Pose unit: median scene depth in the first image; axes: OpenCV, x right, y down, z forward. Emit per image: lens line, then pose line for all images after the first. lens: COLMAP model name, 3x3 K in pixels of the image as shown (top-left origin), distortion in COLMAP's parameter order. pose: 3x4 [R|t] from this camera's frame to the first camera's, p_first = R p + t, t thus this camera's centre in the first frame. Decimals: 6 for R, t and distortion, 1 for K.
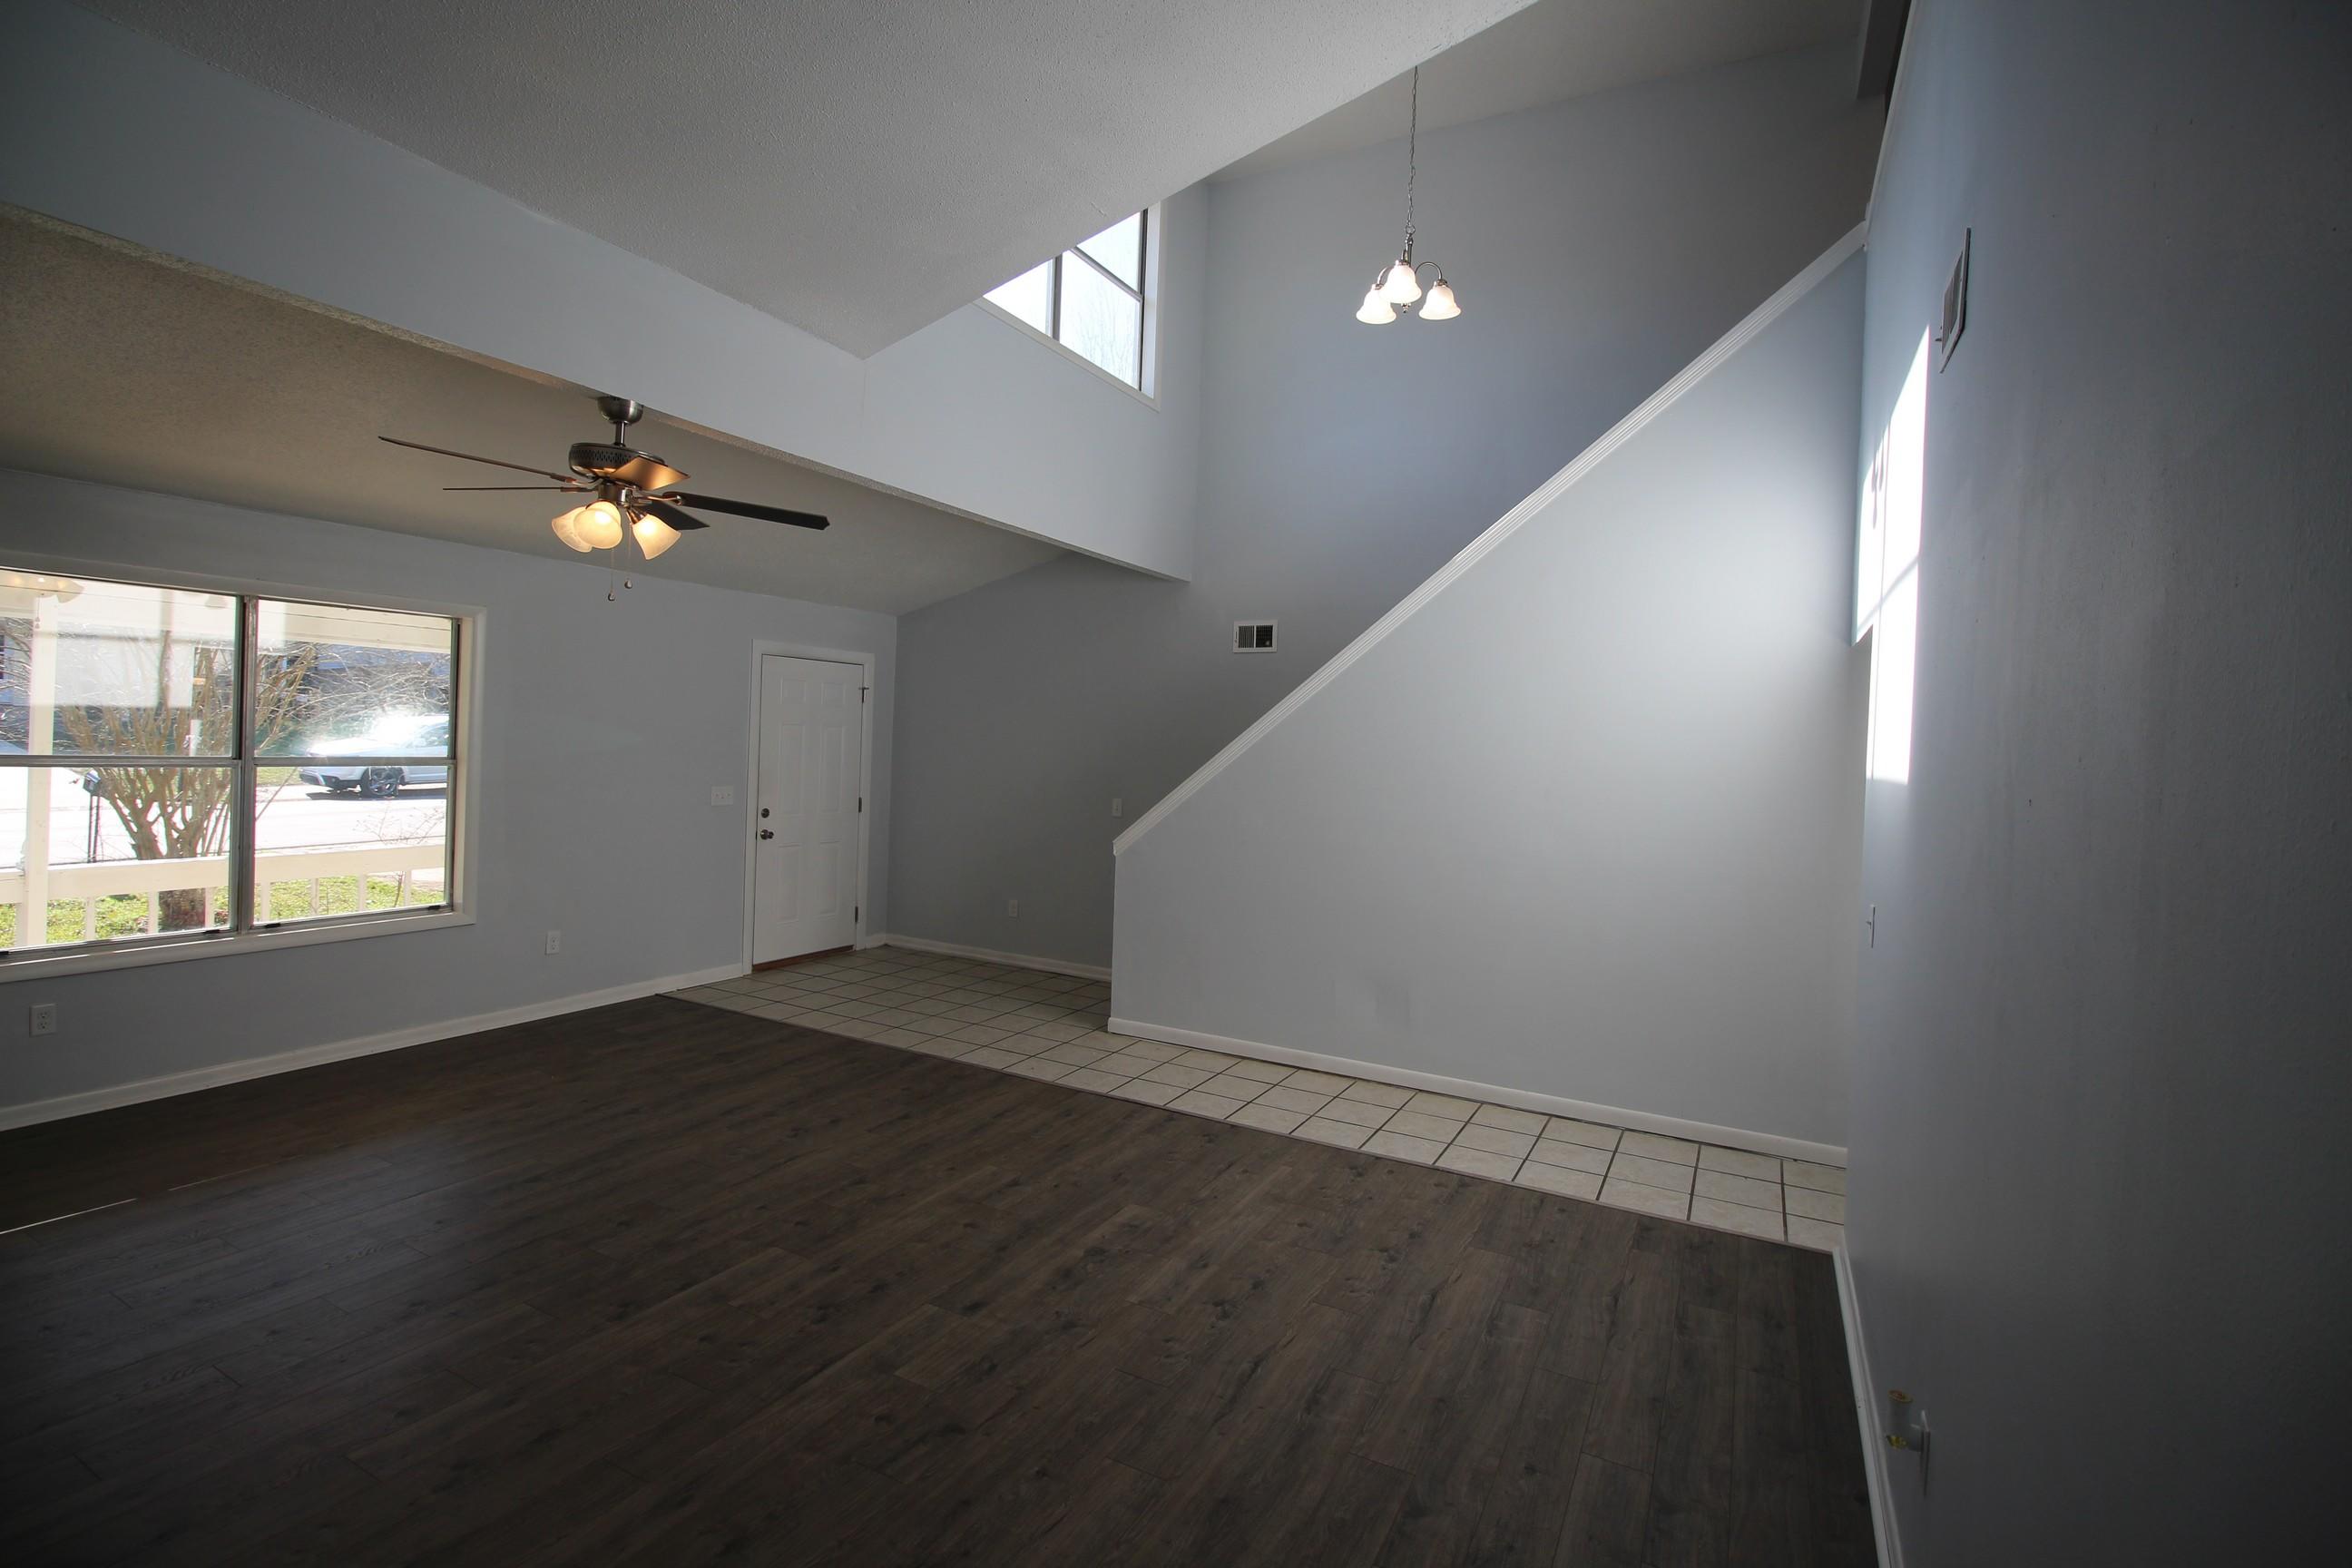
lens RADIAL K [[1088.0, 0, 1164.3], [0, 1088.0, 751.7], [0, 0, 1]] dist [0.002815, -0.012250]
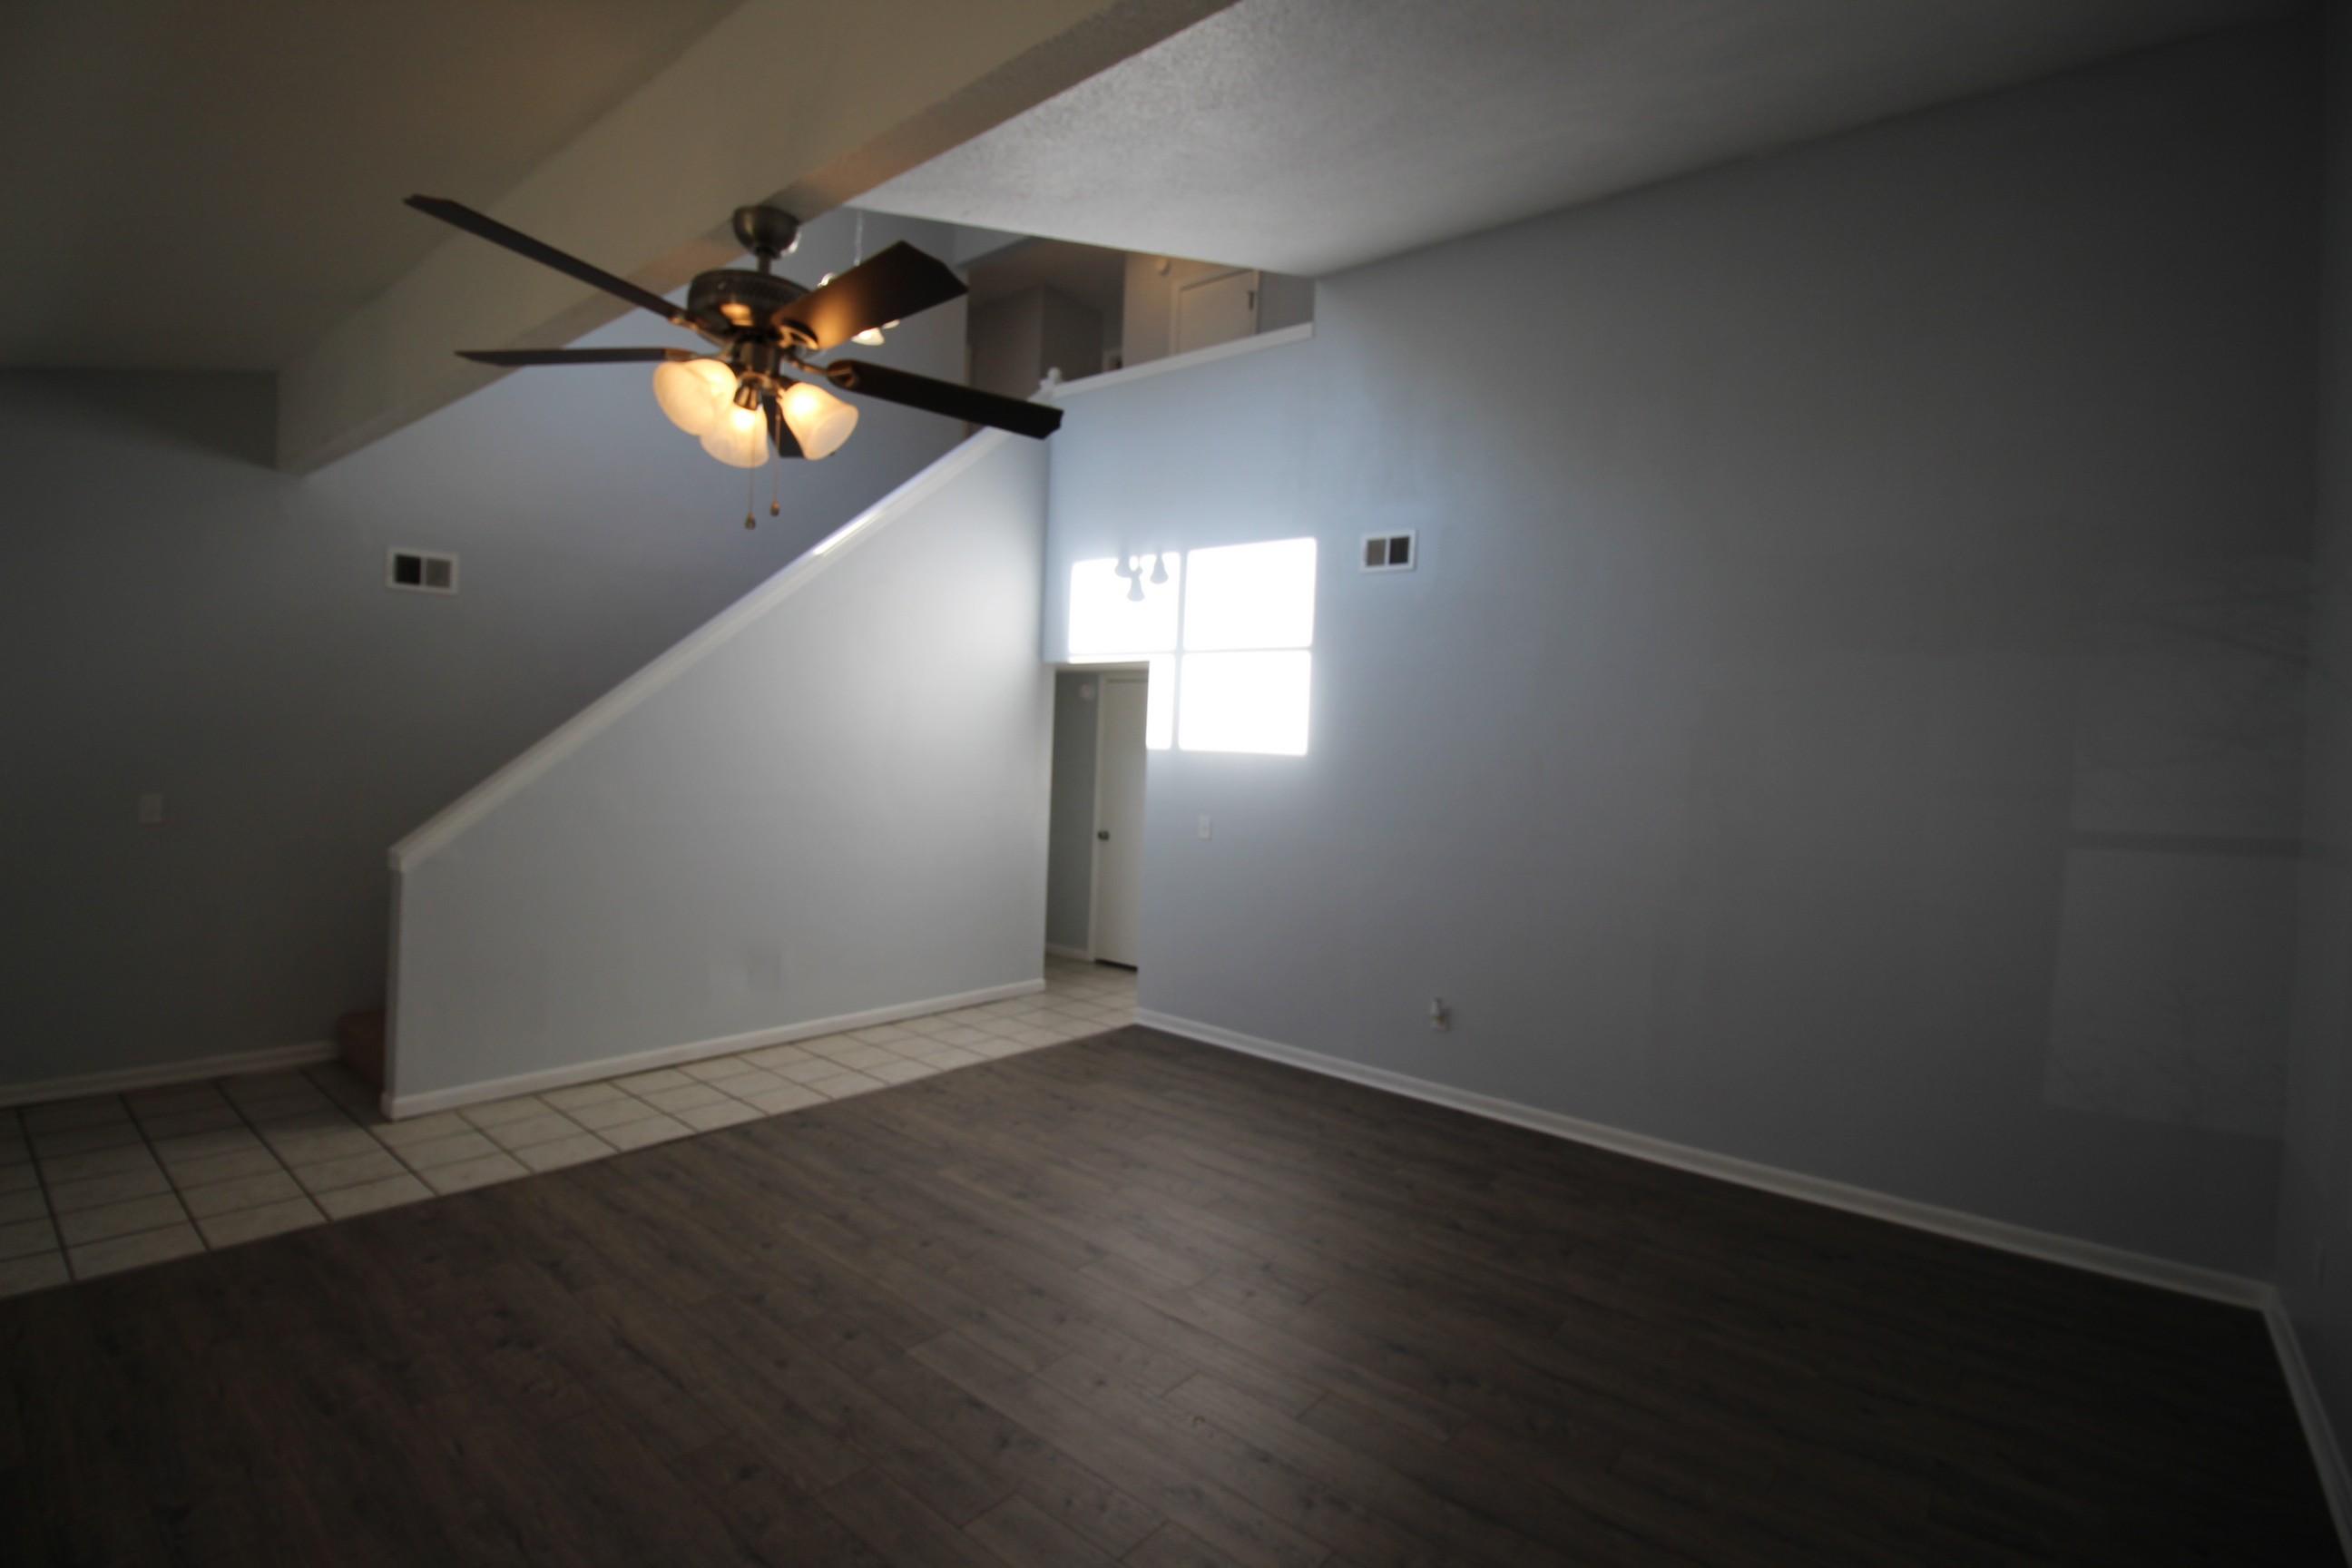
lens RADIAL K [[1088.0, 0, 1164.3], [0, 1088.0, 751.7], [0, 0, 1]] dist [0.002815, -0.012250]
pose [[0.201129, -0.030641, 0.979085, -0.834816], [-0.023407, 0.999075, 0.036075, -0.027299], [-0.979285, -0.030173, 0.200226, 0.488483]]
